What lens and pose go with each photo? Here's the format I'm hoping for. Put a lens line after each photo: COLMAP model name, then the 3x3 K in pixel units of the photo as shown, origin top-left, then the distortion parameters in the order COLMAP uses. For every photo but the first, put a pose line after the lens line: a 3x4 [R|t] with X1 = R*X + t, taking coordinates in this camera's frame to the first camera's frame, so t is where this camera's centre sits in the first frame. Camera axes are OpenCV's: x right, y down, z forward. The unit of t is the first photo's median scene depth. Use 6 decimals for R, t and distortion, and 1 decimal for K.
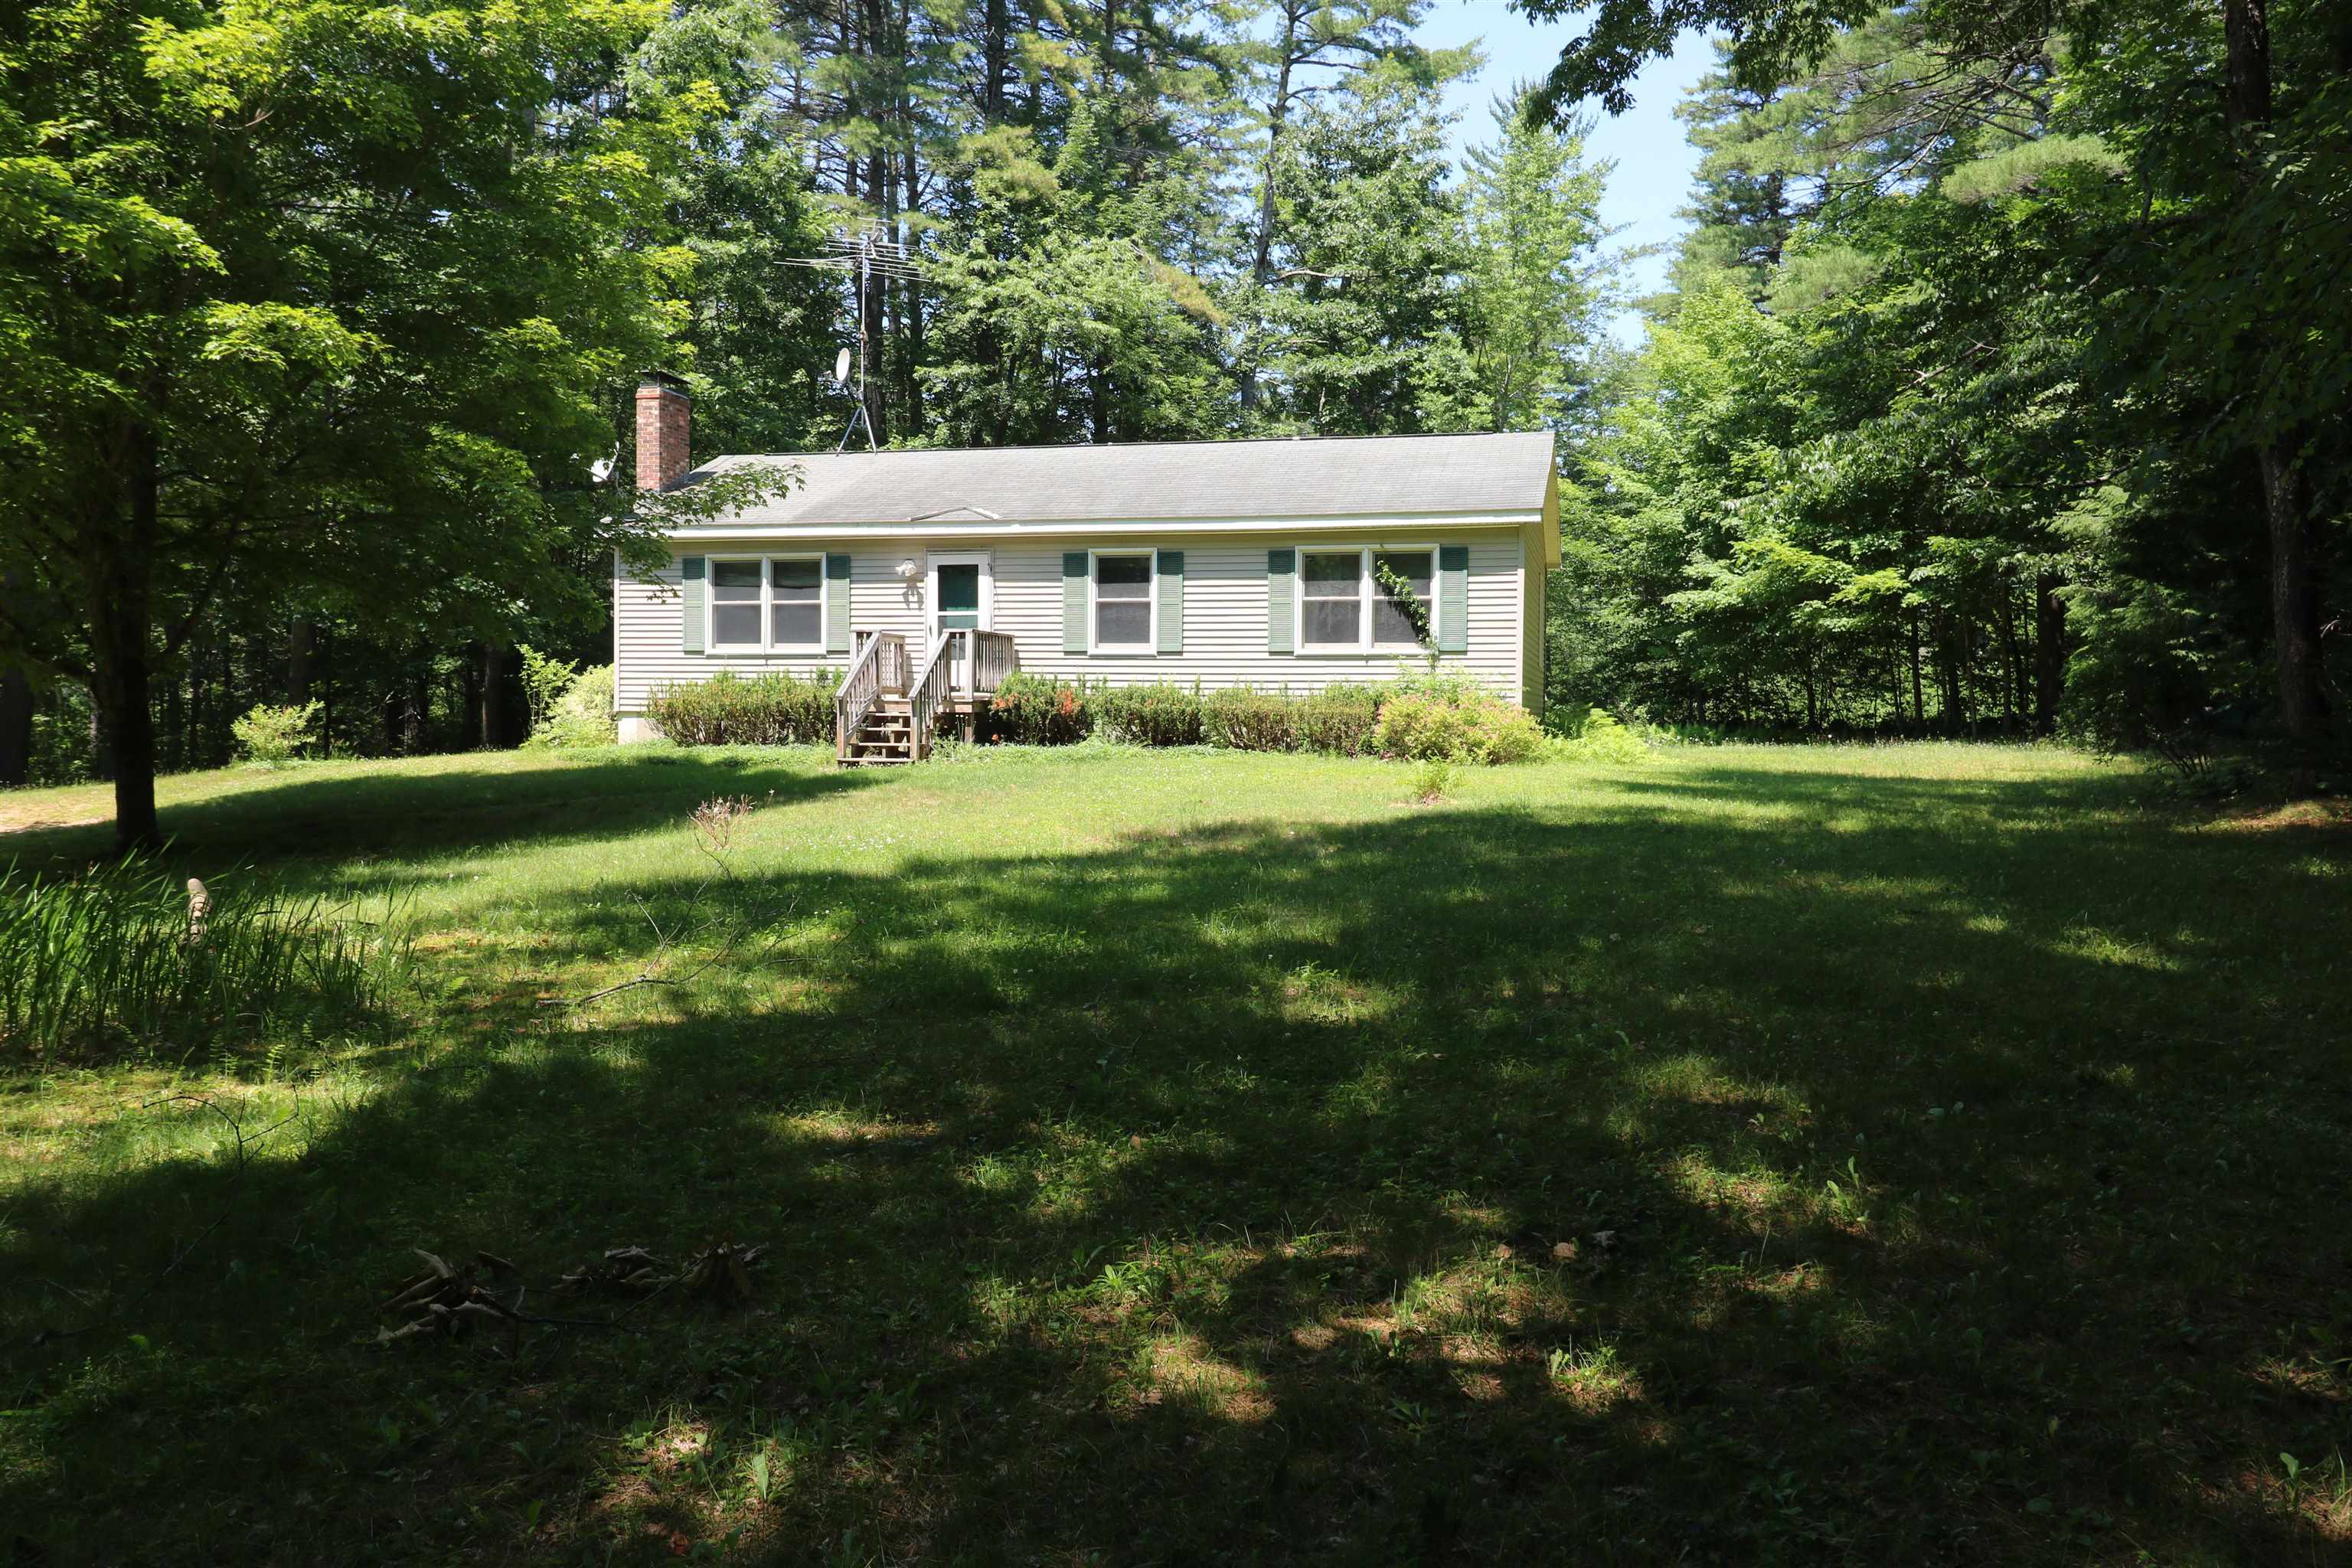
lens RADIAL K [[1728.6, 0, 1176.8], [0, 1728.6, 750.8], [0, 0, 1]] dist [0.011581, 0.000460]
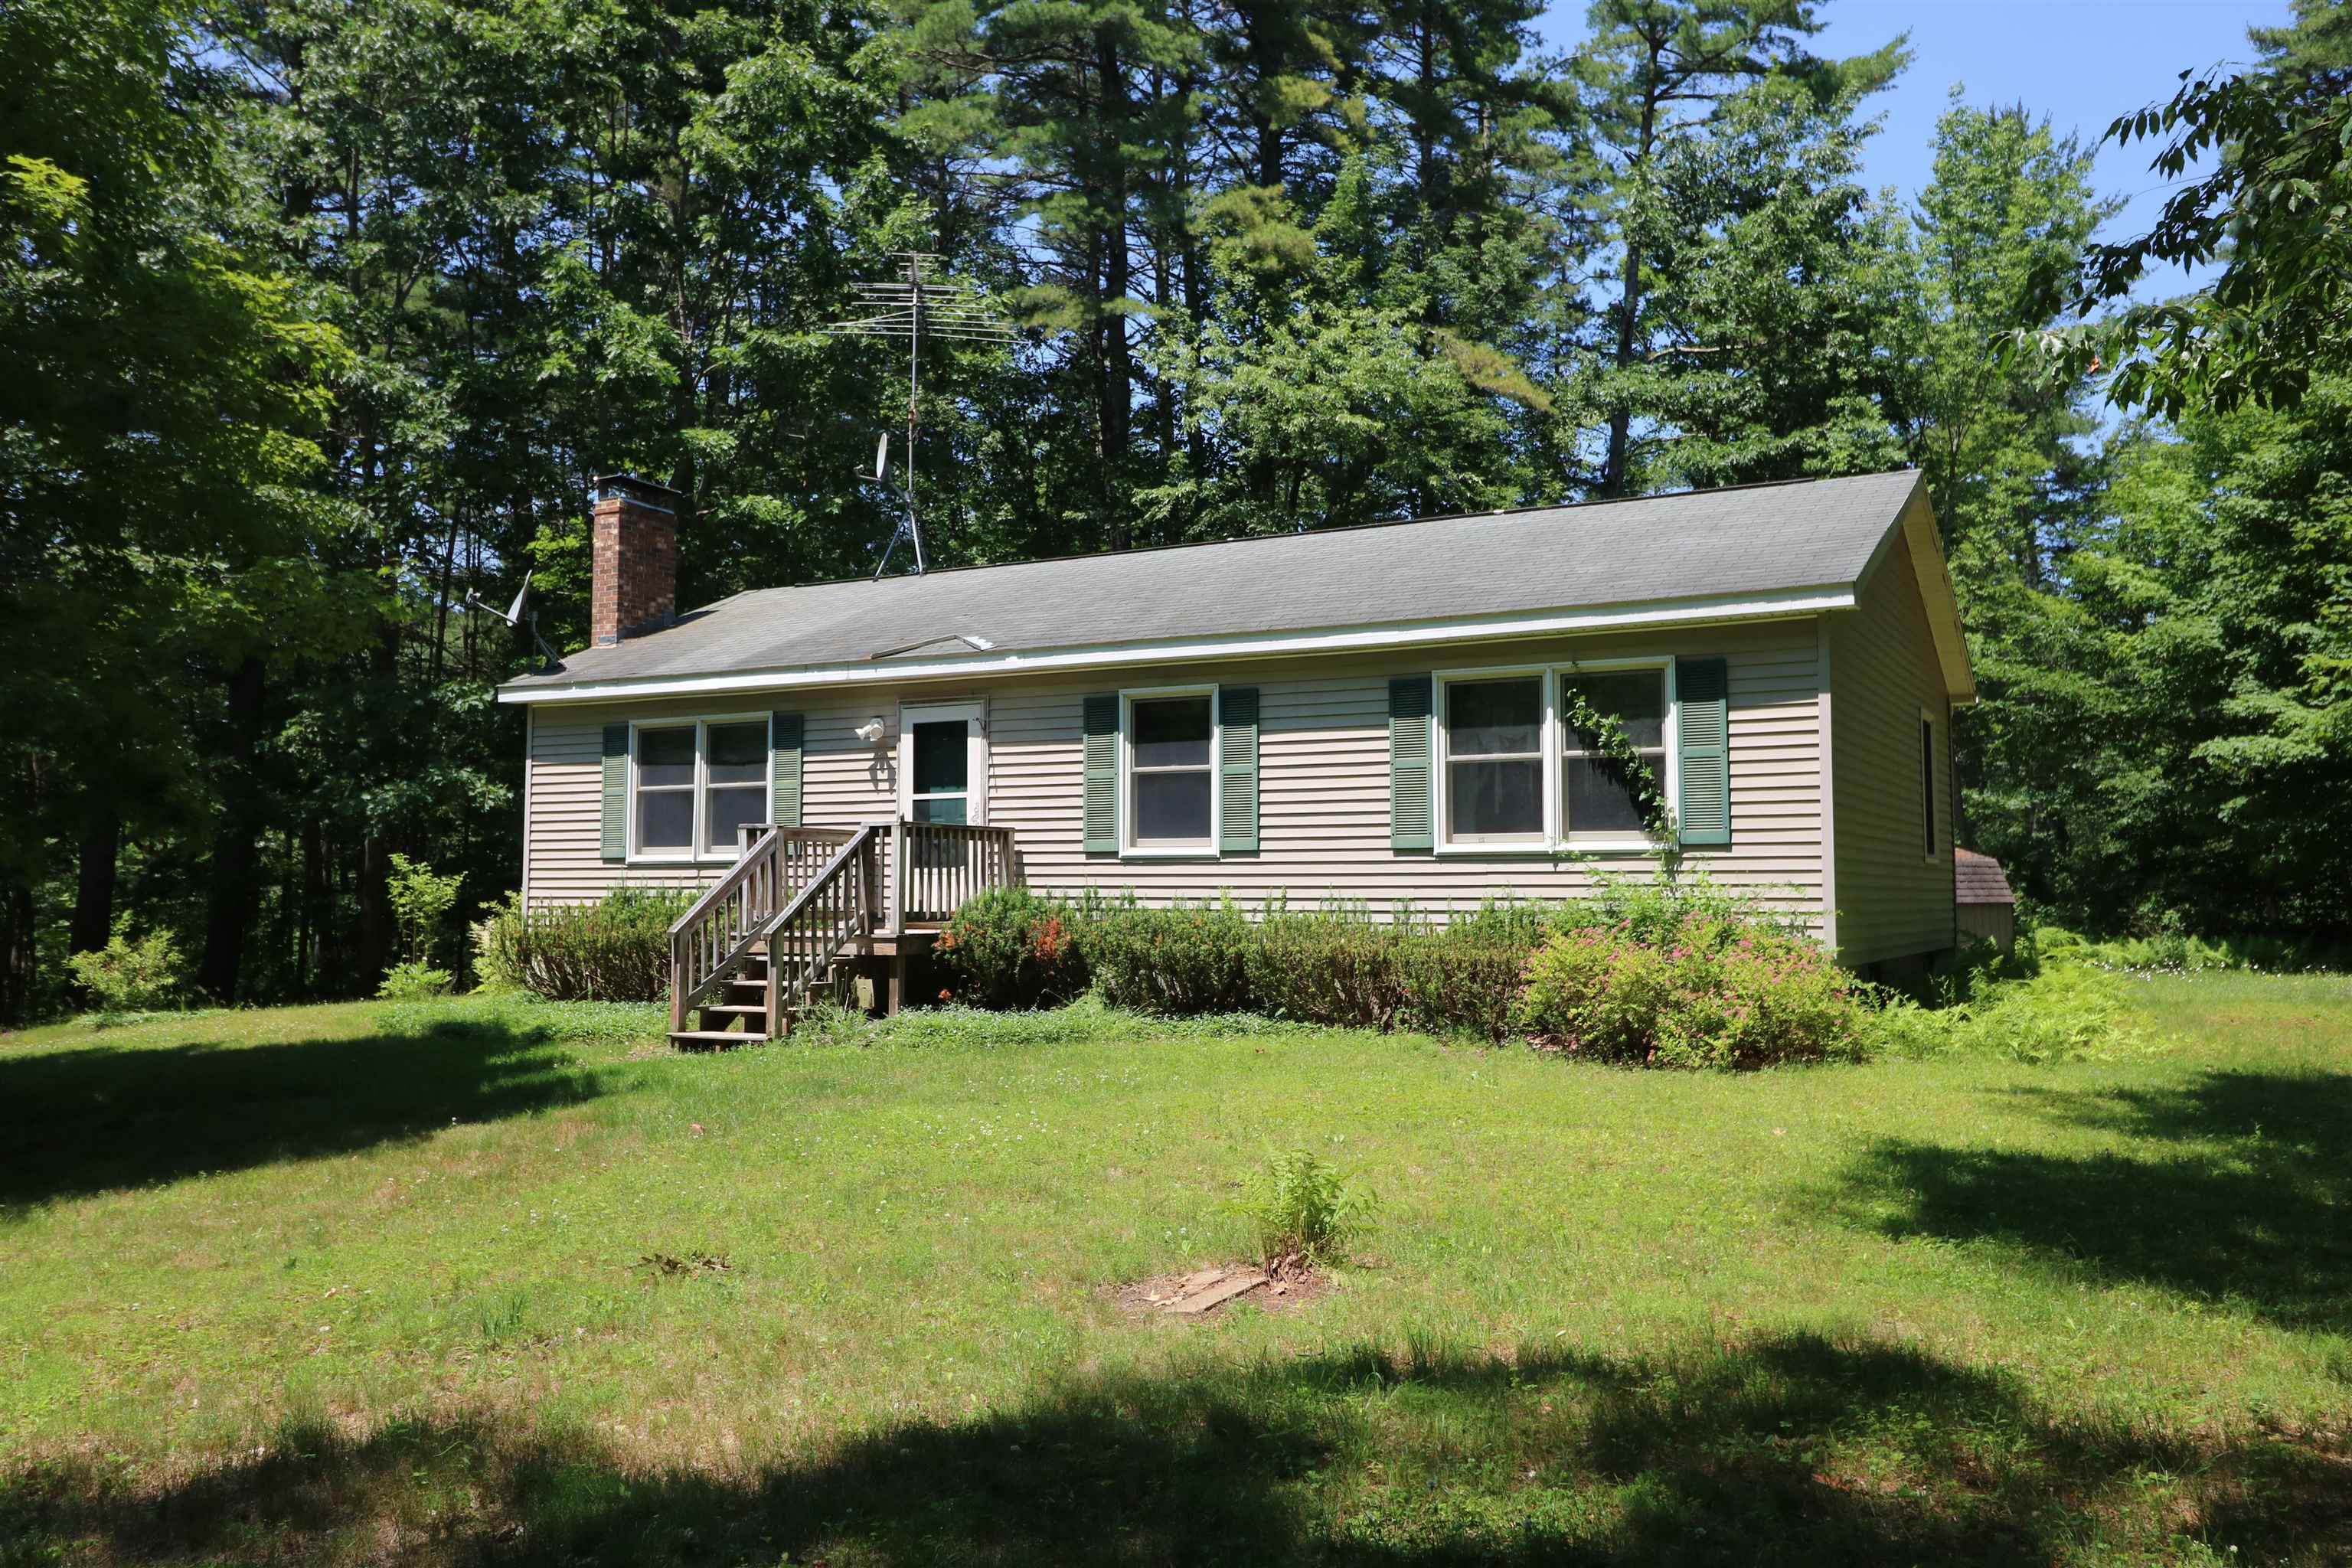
lens RADIAL K [[1857.6, 0, 1174.8], [0, 1857.6, 719.2], [0, 0, 1]] dist [-0.019673, 0.006983]
pose [[0.965883, -0.032633, -0.256914, 0.138732], [0.001823, 0.992862, -0.119259, -0.024821], [0.258972, 0.114721, 0.959048, 0.349626]]
